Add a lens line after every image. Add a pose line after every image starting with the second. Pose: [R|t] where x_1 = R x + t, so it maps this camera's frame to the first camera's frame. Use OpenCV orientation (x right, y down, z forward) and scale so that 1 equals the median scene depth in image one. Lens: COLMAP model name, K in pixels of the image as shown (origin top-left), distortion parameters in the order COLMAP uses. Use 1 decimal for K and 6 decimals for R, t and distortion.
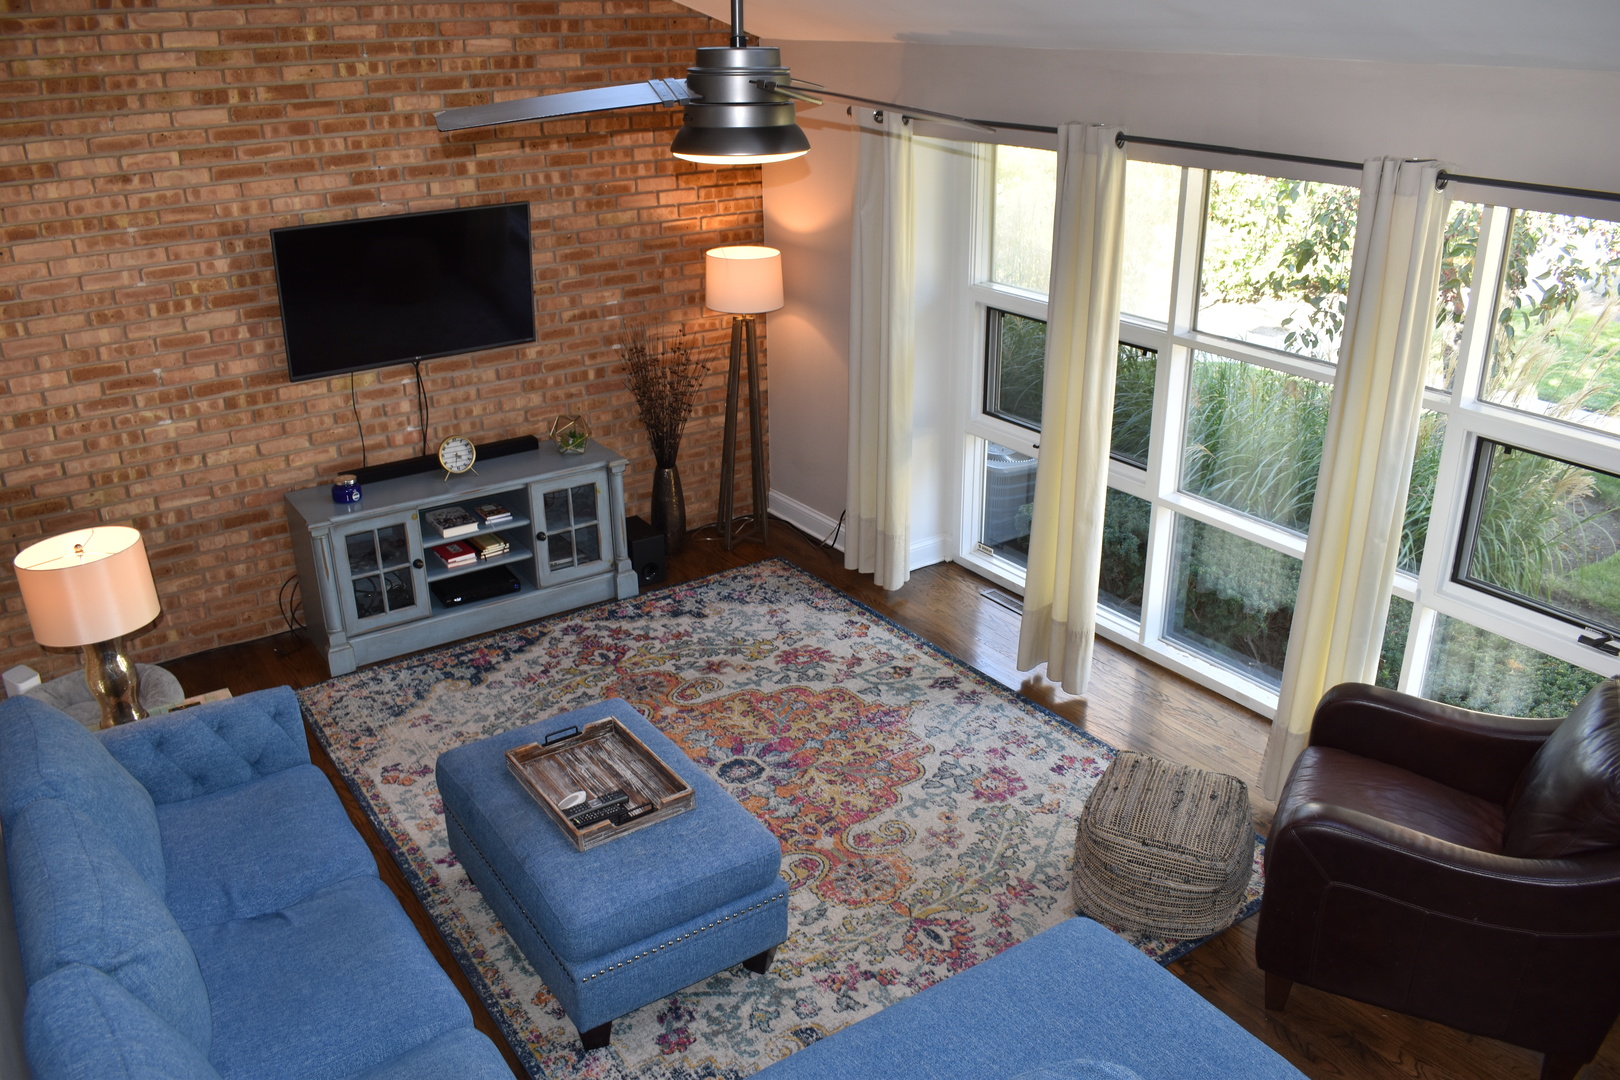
lens RADIAL K [[1267.2, 0, 810.3], [0, 1267.2, 538.6], [0, 0, 1]] dist [-0.101079, 0.024582]
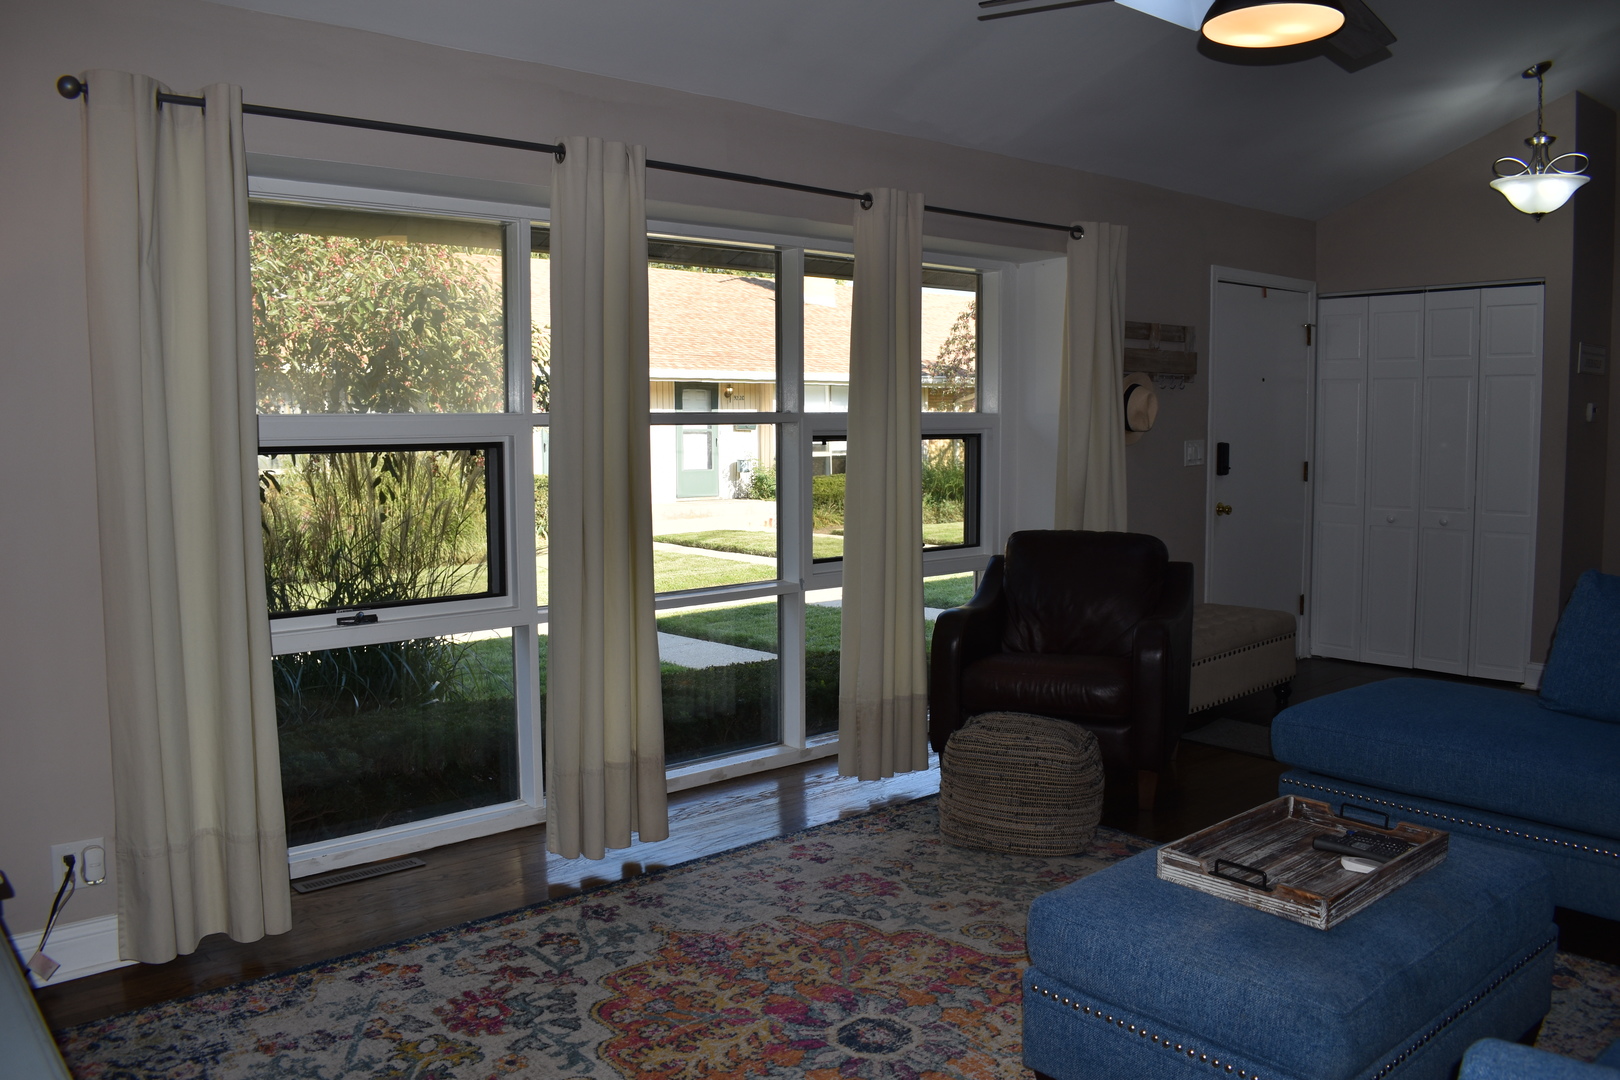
lens RADIAL K [[1267.2, 0, 815.0], [0, 1267.2, 536.6], [0, 0, 1]] dist [-0.101079, 0.024582]
pose [[-0.106536, -0.077922, 0.991251, -0.542394], [0.392663, 0.912597, 0.113941, -0.098643], [-0.913491, 0.401367, -0.066627, 0.838332]]
